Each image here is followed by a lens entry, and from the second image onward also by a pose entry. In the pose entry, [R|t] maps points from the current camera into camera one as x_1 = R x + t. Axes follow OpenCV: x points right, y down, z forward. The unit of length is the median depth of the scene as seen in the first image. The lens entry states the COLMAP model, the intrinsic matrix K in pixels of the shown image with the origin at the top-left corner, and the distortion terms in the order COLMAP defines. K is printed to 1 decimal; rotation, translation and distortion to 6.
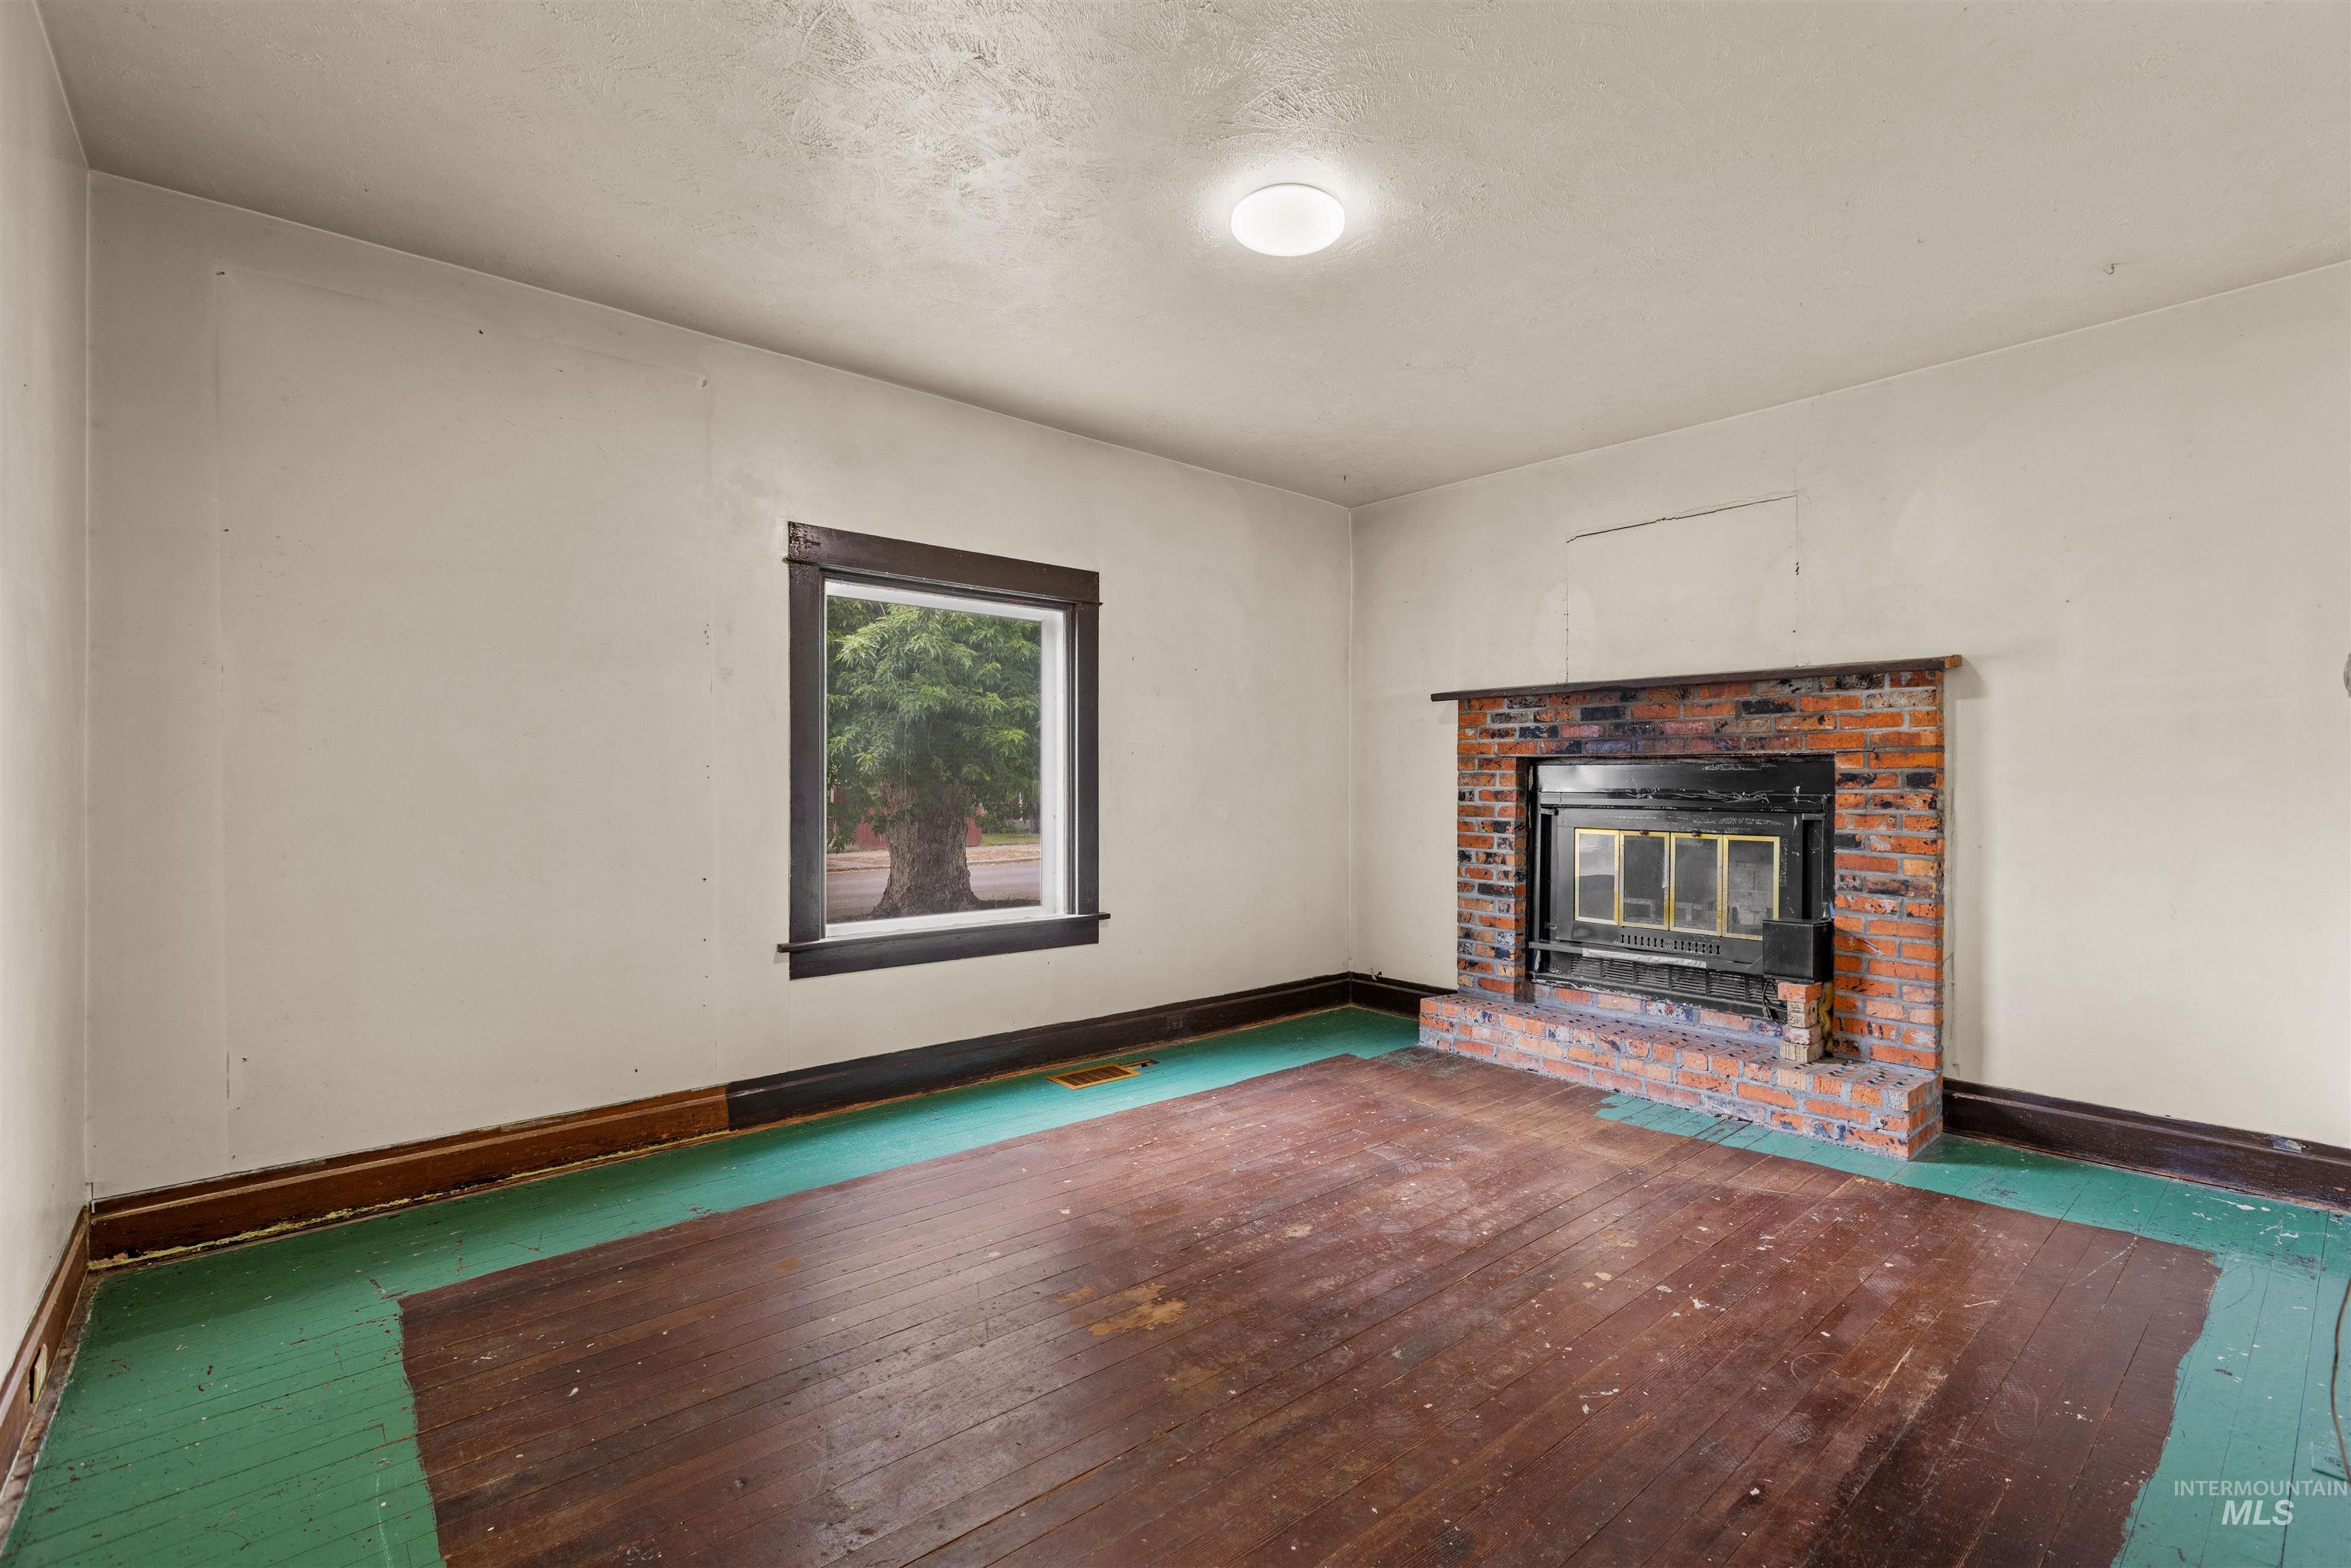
lens RADIAL K [[1080.0, 0, 1141.1], [0, 1080.0, 785.4], [0, 0, 1]] dist [0.004025, -0.002853]
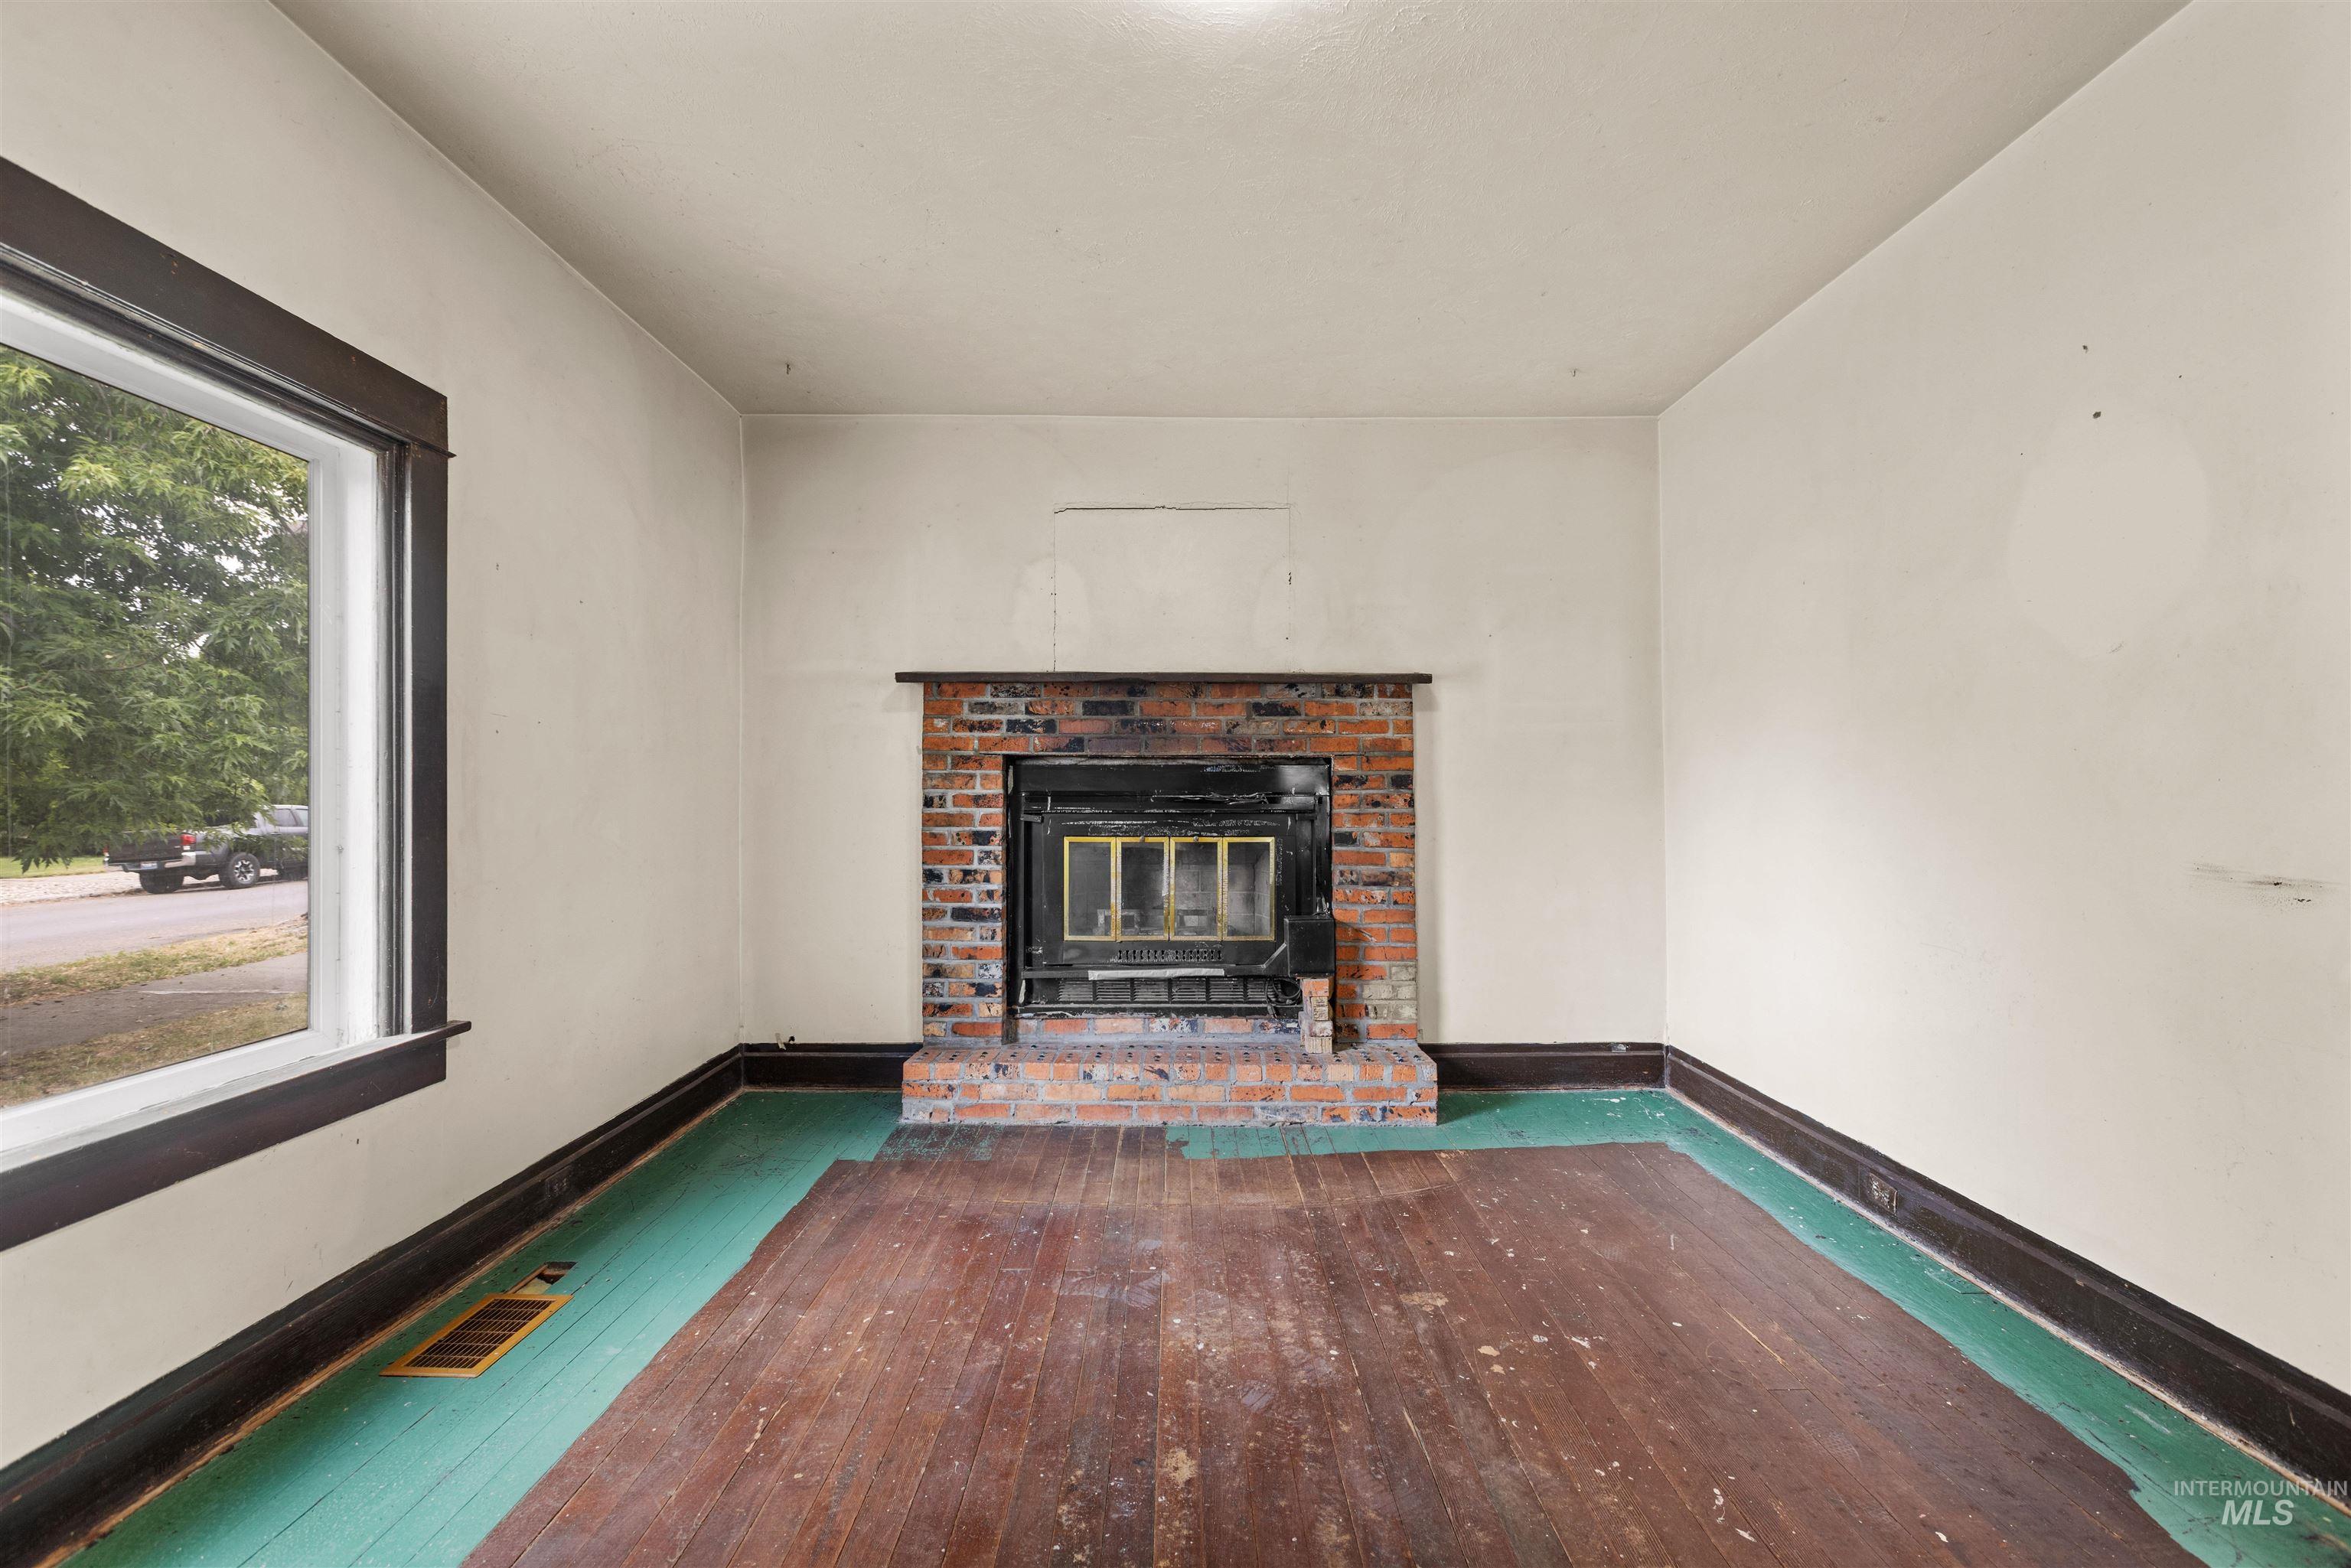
lens RADIAL K [[1080.0, 0, 1200.1], [0, 1080.0, 783.7], [0, 0, 1]] dist [0.004025, -0.002853]
pose [[0.626917, 0.002639, 0.779081, -0.254610], [0.004781, 0.999962, -0.007235, 0.003966], [-0.779071, 0.008260, 0.626881, 0.414022]]
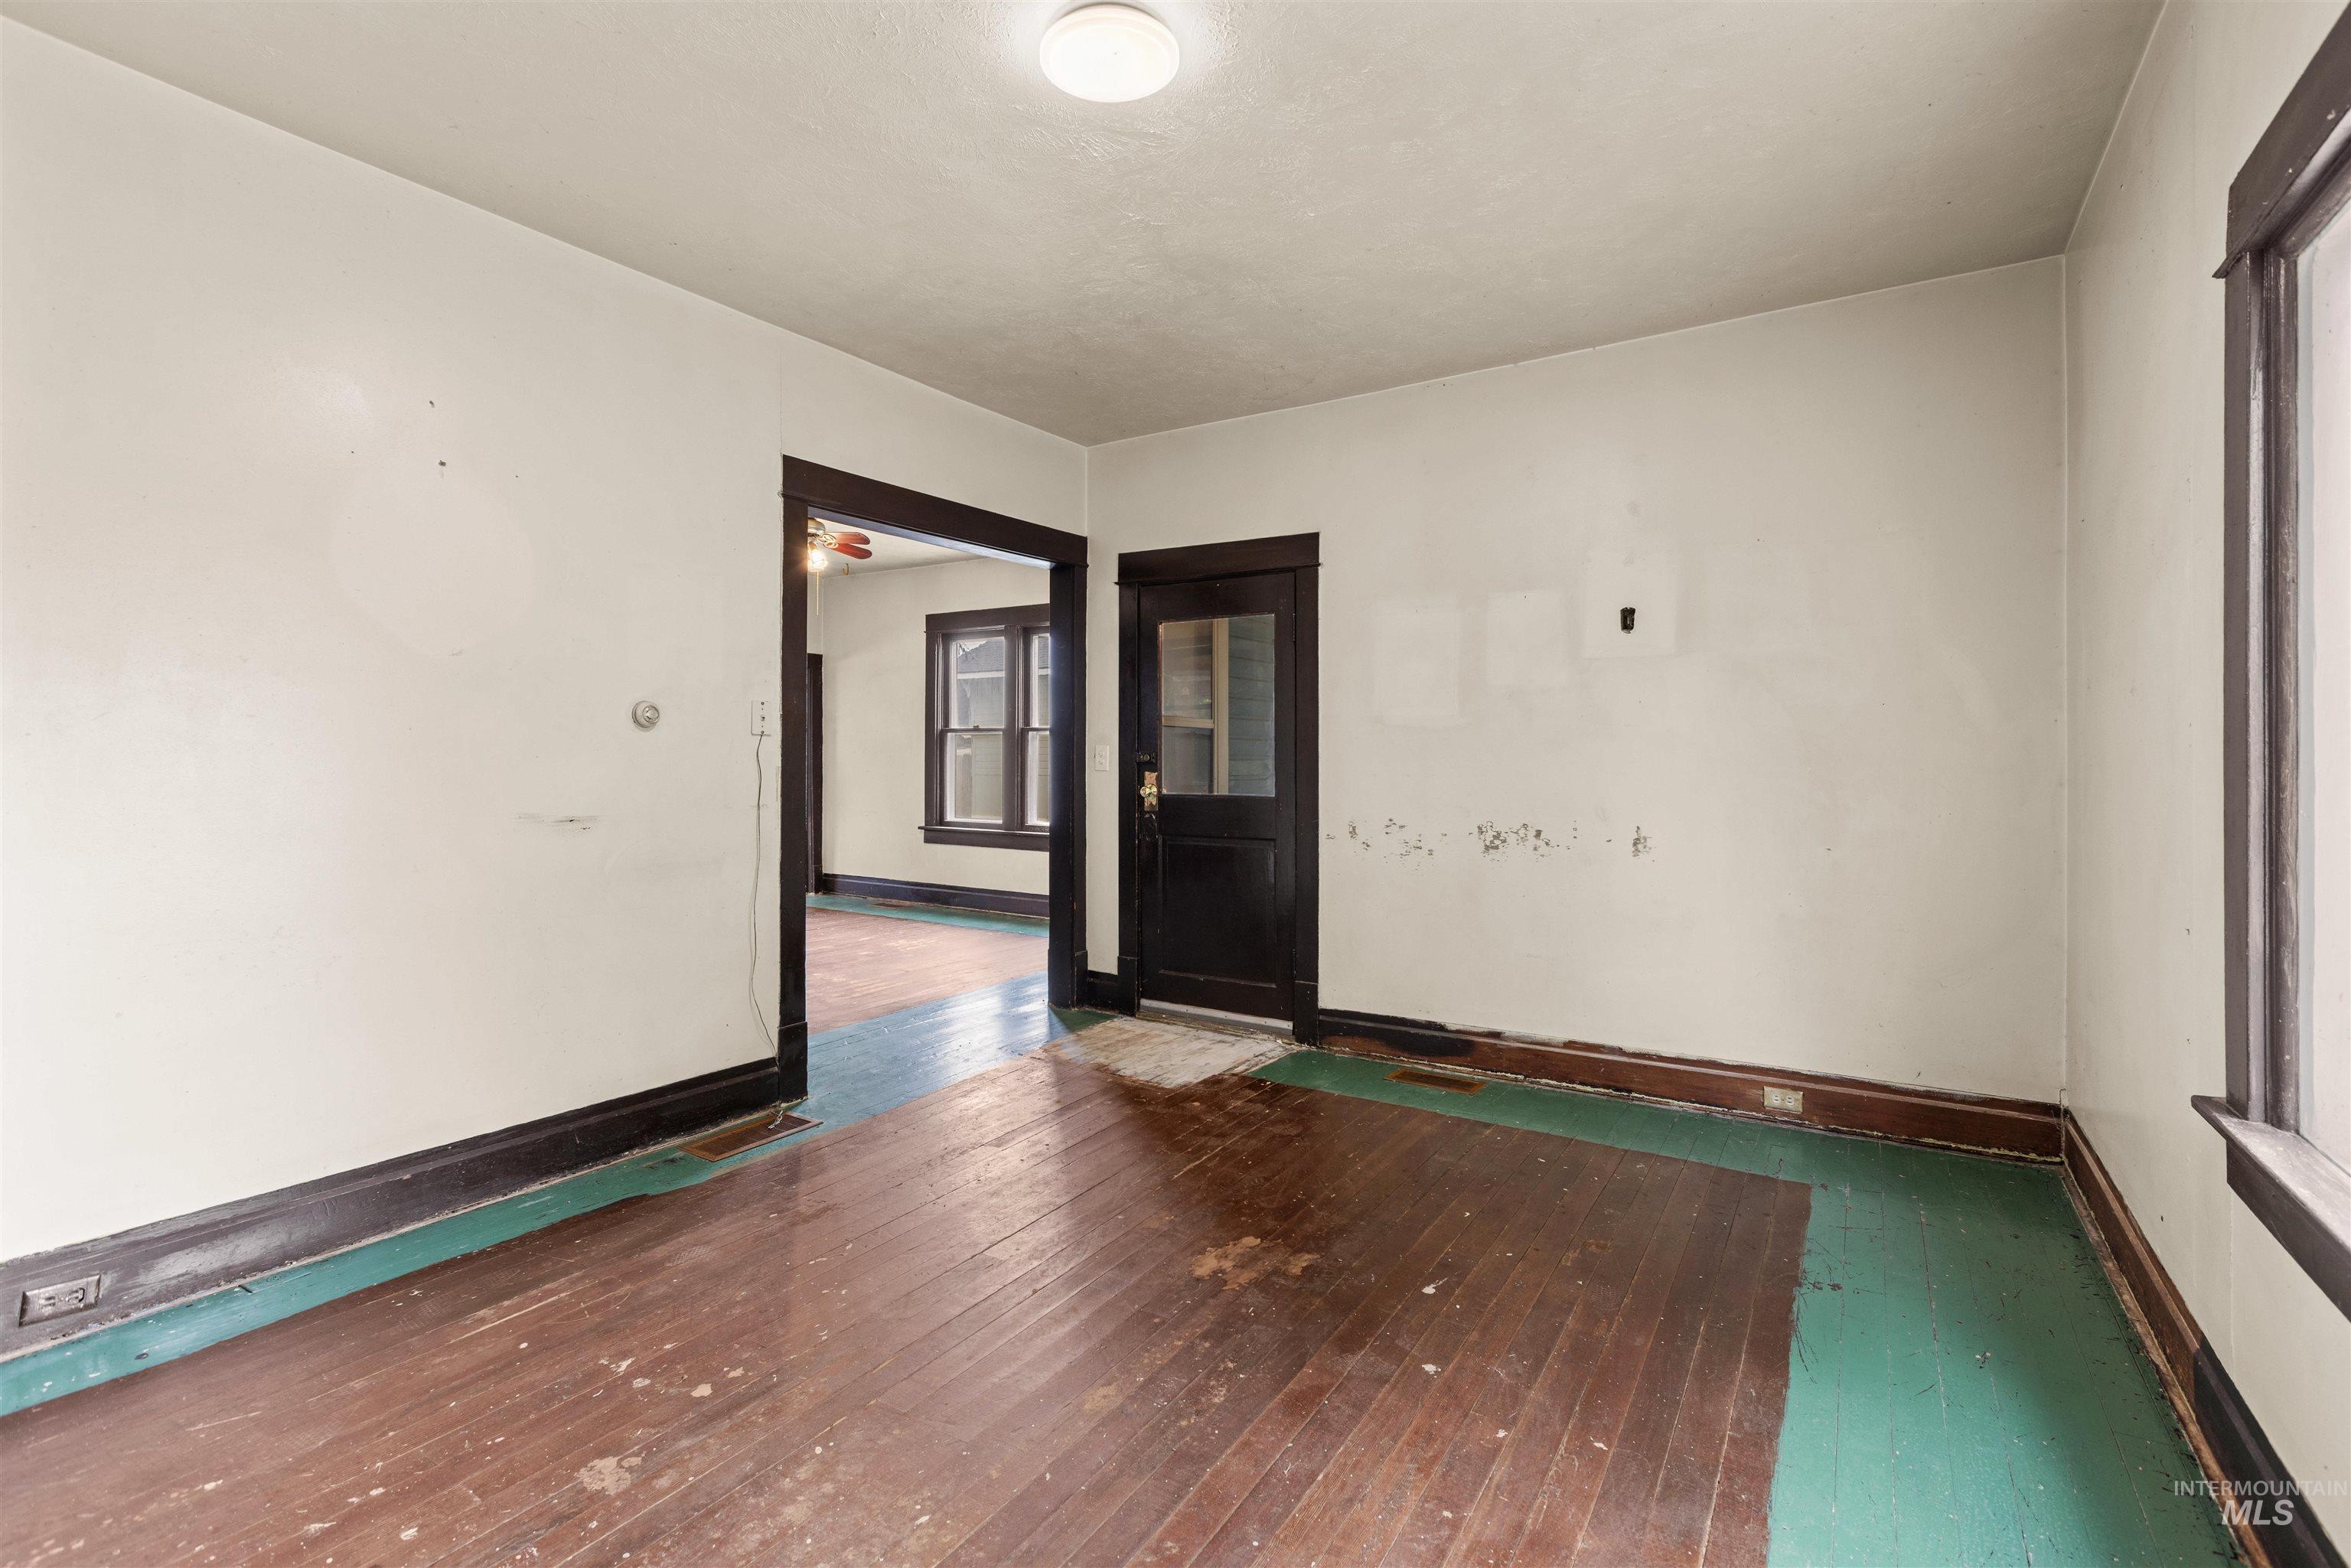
lens RADIAL K [[1080.0, 0, 1183.3], [0, 1080.0, 769.4], [0, 0, 1]] dist [0.004025, -0.002853]
pose [[-0.950151, -0.000980, -0.311787, 0.223832], [-0.004924, 0.999918, 0.011862, -0.001258], [0.311750, 0.012806, -0.950078, 1.198587]]
